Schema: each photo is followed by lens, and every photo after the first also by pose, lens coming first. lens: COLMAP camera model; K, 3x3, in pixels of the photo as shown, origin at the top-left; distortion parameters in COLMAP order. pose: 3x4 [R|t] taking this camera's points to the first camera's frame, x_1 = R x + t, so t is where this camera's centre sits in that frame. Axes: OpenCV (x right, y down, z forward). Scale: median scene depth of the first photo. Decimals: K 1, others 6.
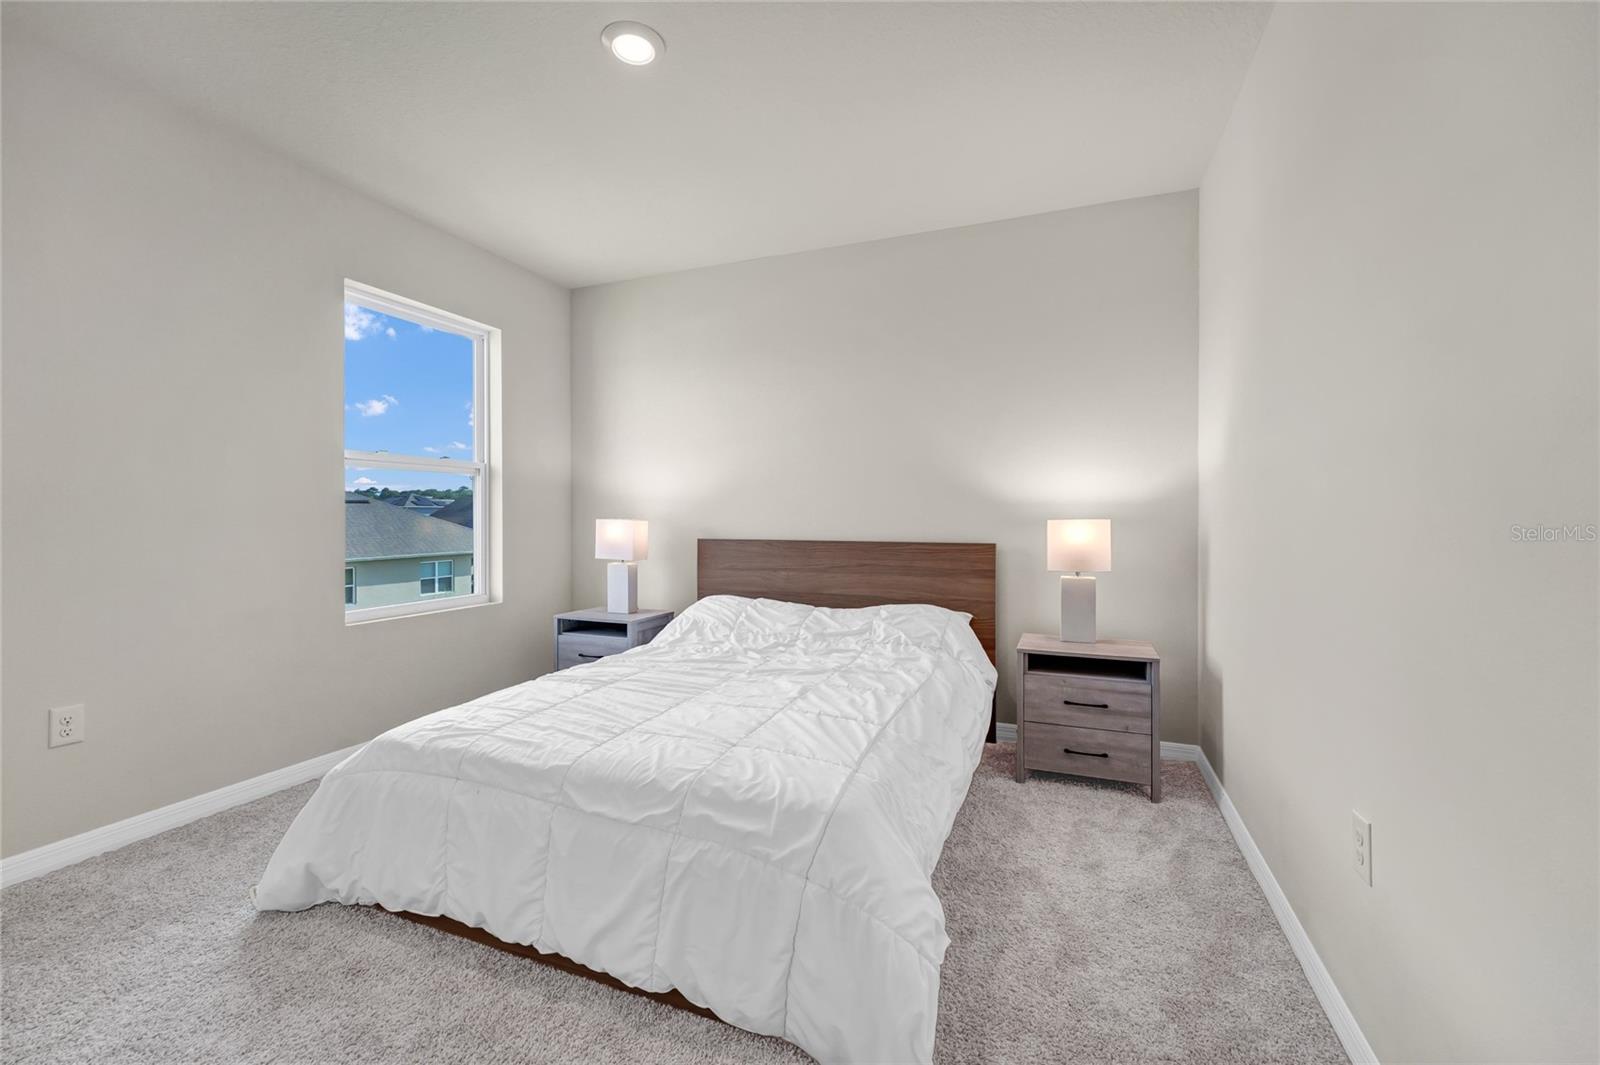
lens RADIAL K [[651.3, 0, 818.3], [0, 651.3, 511.8], [0, 0, 1]] dist [-0.001389, -0.000044]
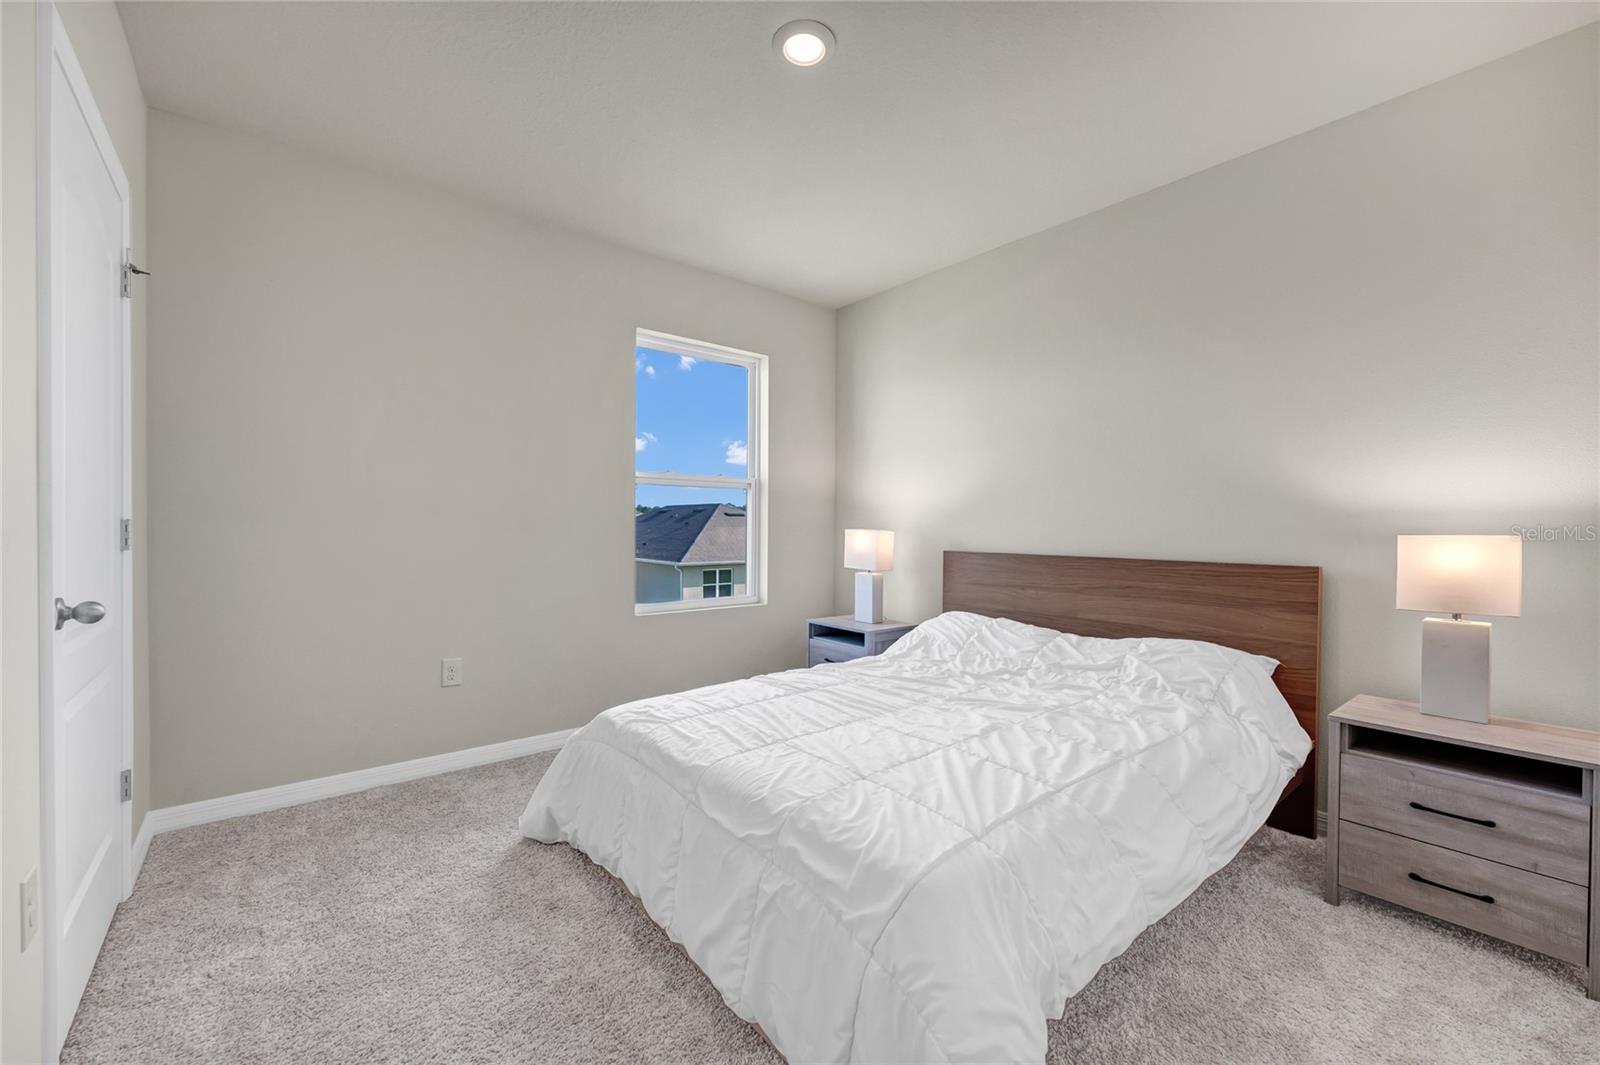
lens RADIAL K [[651.3, 0, 798.2], [0, 651.3, 529.0], [0, 0, 1]] dist [-0.001389, -0.000044]
pose [[0.876103, 0.007549, -0.482065, 0.150455], [-0.002989, 0.999943, 0.010227, 0.000832], [0.482115, -0.007519, 0.876076, 0.106461]]
